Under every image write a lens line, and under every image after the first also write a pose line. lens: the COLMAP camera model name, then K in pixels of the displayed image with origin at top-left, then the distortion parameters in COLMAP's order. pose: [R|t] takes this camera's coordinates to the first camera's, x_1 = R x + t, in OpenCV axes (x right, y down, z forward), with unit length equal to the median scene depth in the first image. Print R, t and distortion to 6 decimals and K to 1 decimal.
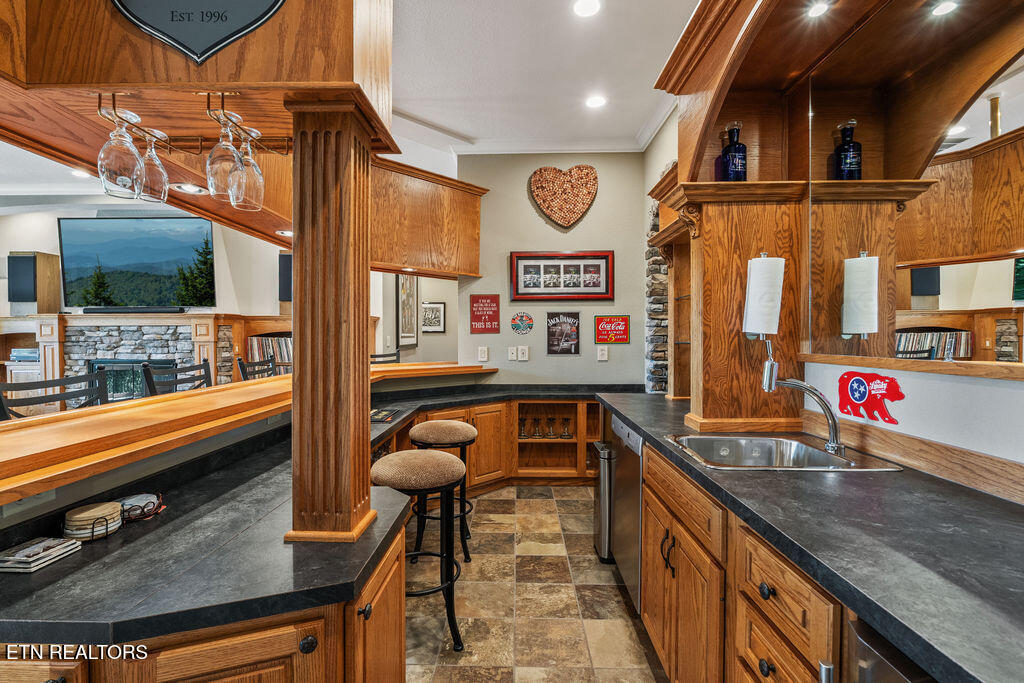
lens RADIAL K [[452.0, 0, 511.9], [0, 452.0, 341.0], [0, 0, 1]] dist [-0.001021, 0.000172]
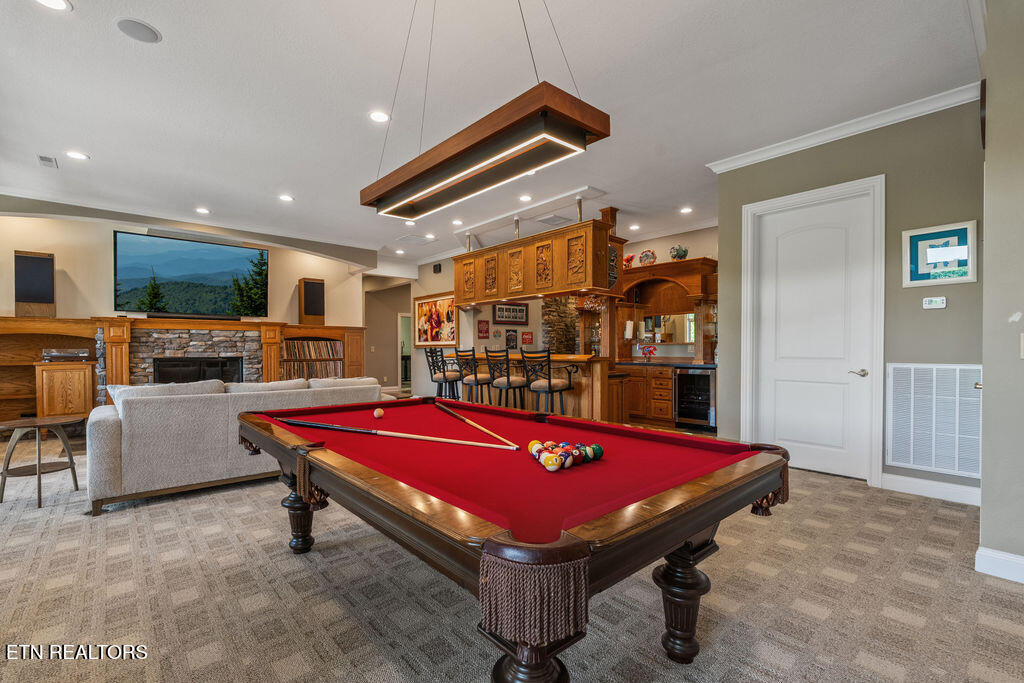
lens RADIAL K [[452.0, 0, 504.2], [0, 452.0, 351.4], [0, 0, 1]] dist [-0.001021, 0.000172]
pose [[0.746873, -0.004816, 0.664950, -1.371049], [0.008394, 0.999962, -0.002186, 0.046074], [-0.664914, 0.007214, 0.746885, -0.614281]]
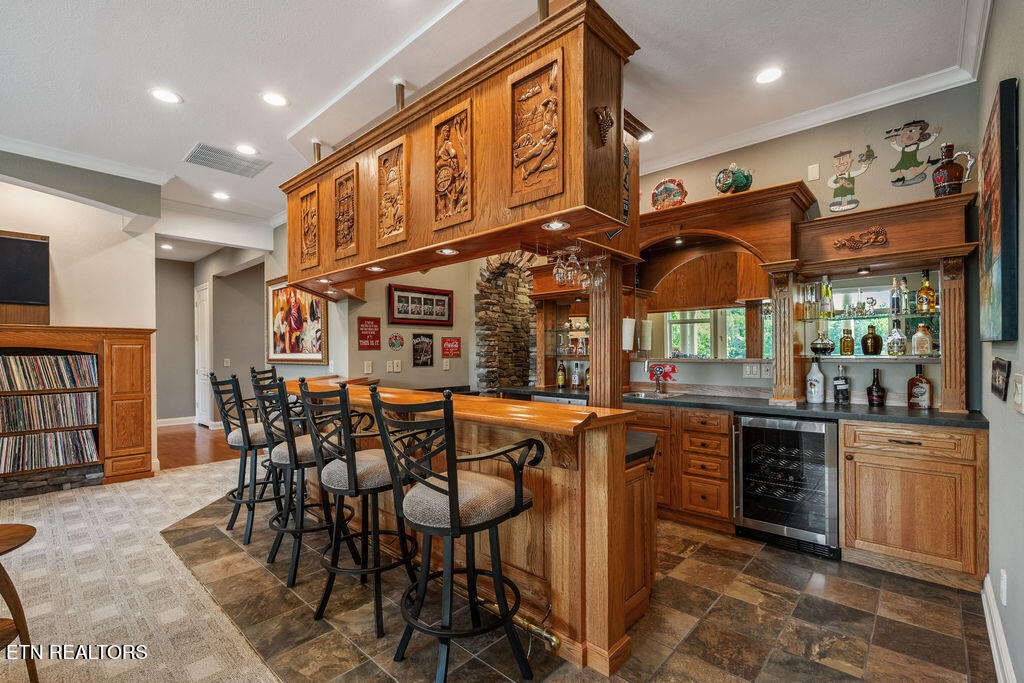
lens RADIAL K [[452.0, 0, 504.6], [0, 452.0, 348.1], [0, 0, 1]] dist [-0.001021, 0.000172]
pose [[0.670616, 0.003223, 0.741798, -0.697573], [0.012945, 0.999787, -0.016047, 0.001697], [-0.741692, 0.020363, 0.670432, -0.051009]]
